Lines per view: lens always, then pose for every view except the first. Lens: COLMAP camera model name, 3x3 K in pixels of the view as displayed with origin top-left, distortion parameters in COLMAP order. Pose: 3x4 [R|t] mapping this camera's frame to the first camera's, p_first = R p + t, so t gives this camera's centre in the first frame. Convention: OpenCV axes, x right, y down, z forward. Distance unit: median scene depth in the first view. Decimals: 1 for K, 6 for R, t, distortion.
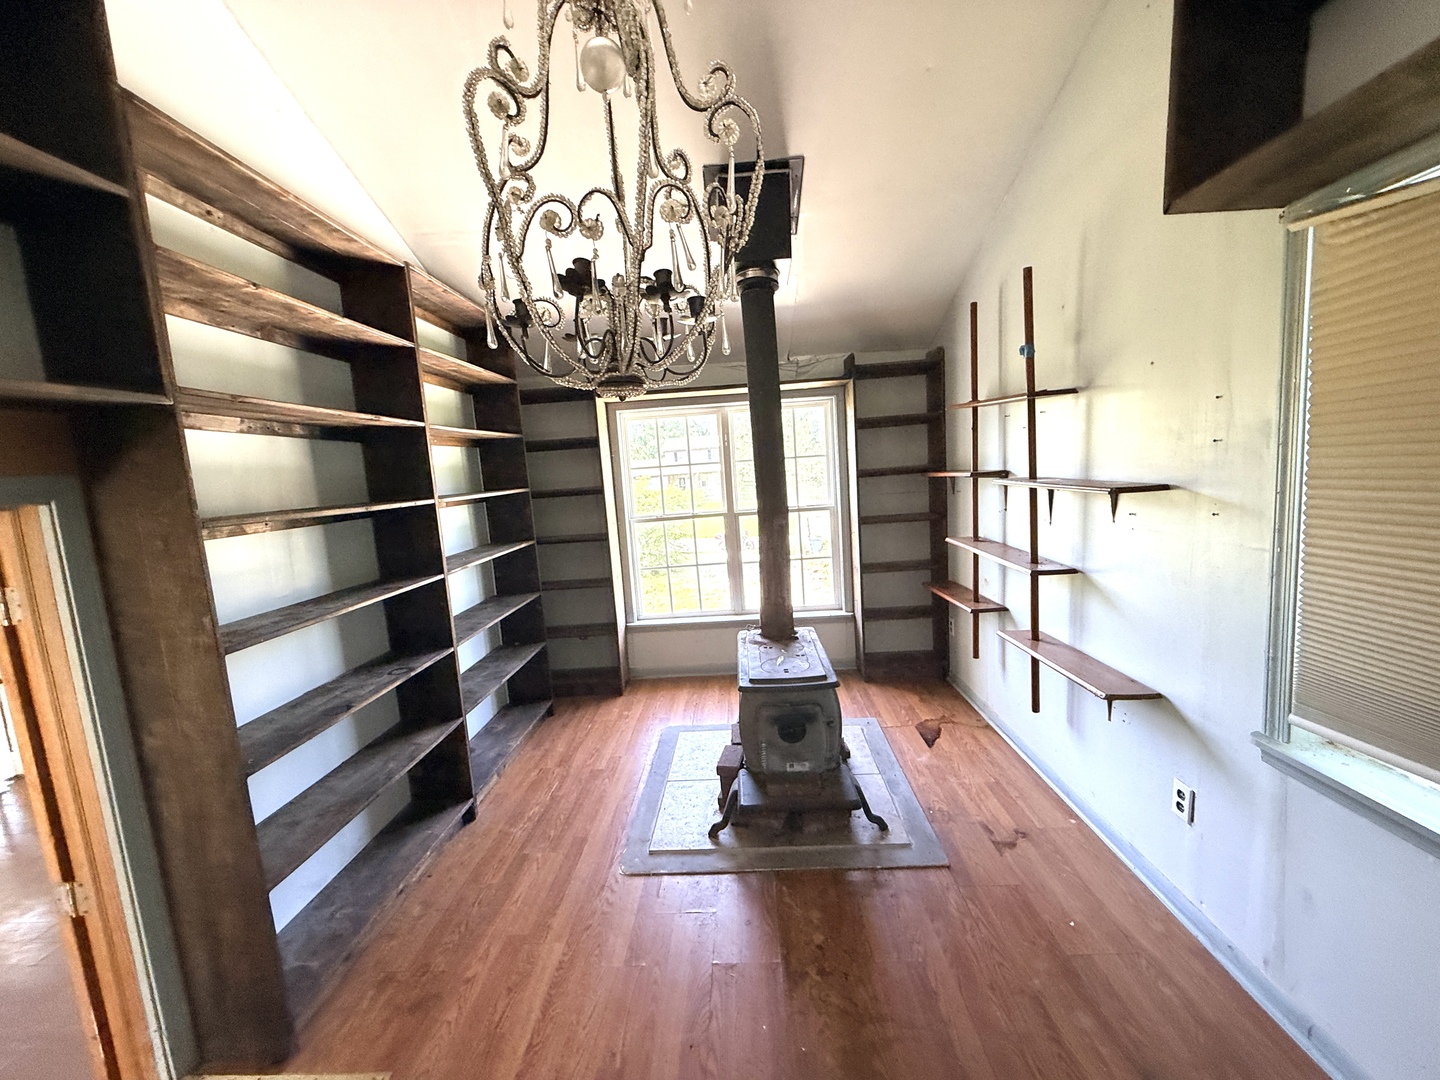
lens RADIAL K [[571.3, 0, 711.4], [0, 571.3, 538.3], [0, 0, 1]] dist [0.000034, -0.000084]
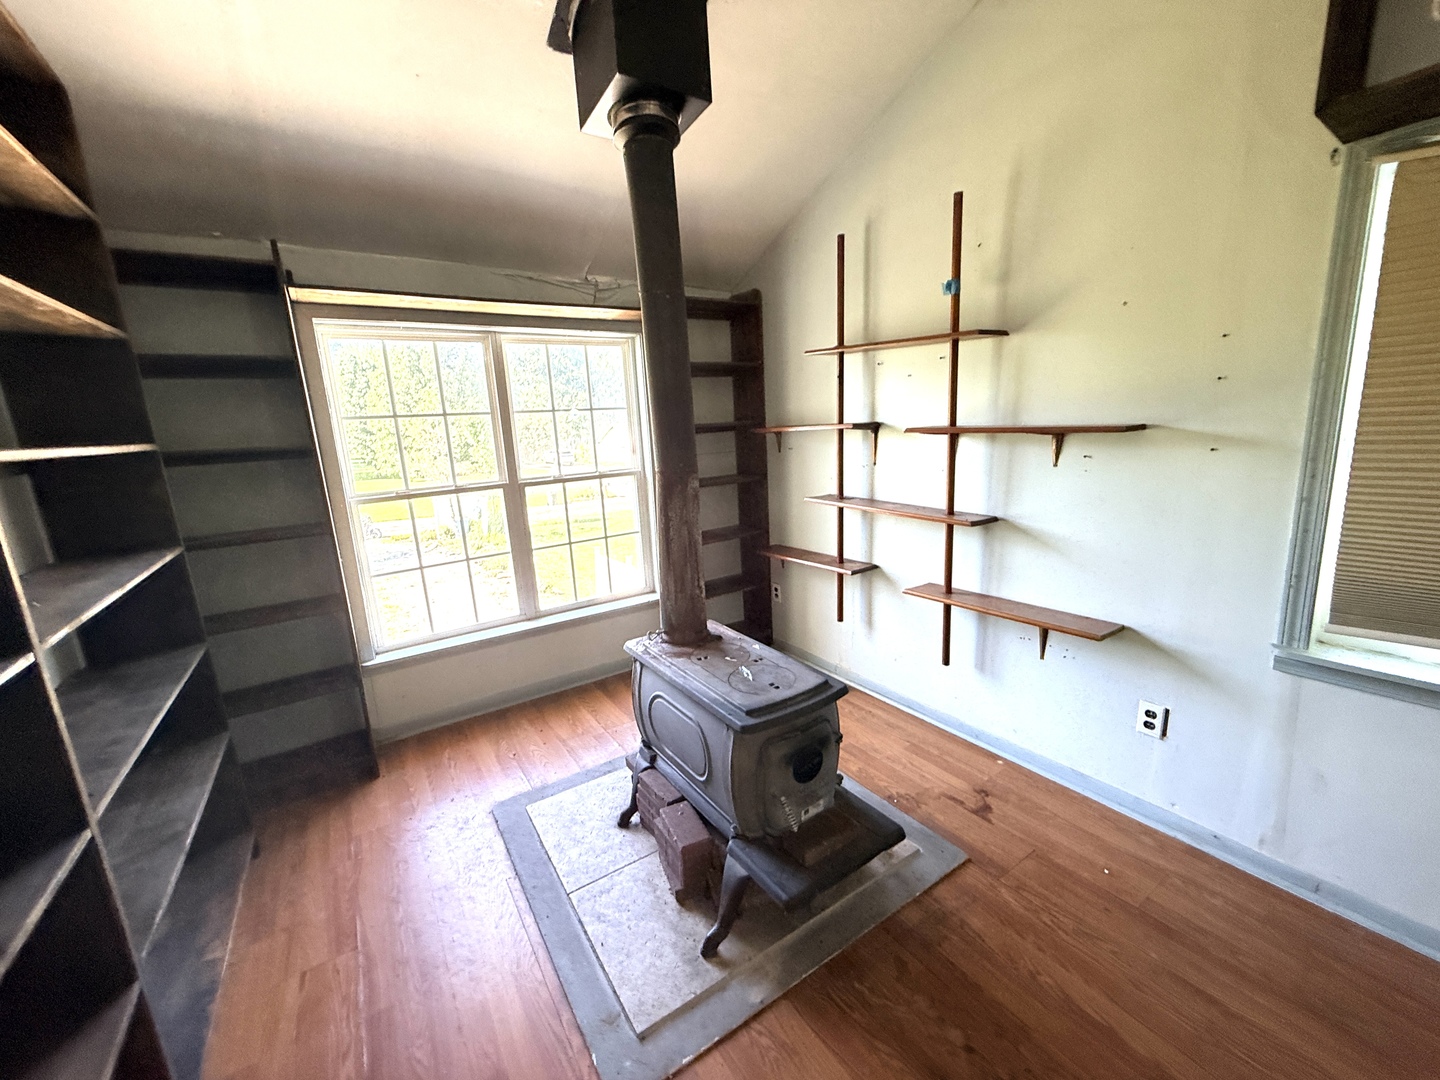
lens RADIAL K [[571.3, 0, 711.4], [0, 571.3, 538.3], [0, 0, 1]] dist [0.000034, -0.000084]
pose [[0.809641, -0.092189, 0.579640, -0.341059], [0.068064, 0.995672, 0.063285, -0.005869], [-0.582965, -0.011785, 0.812412, 0.465859]]
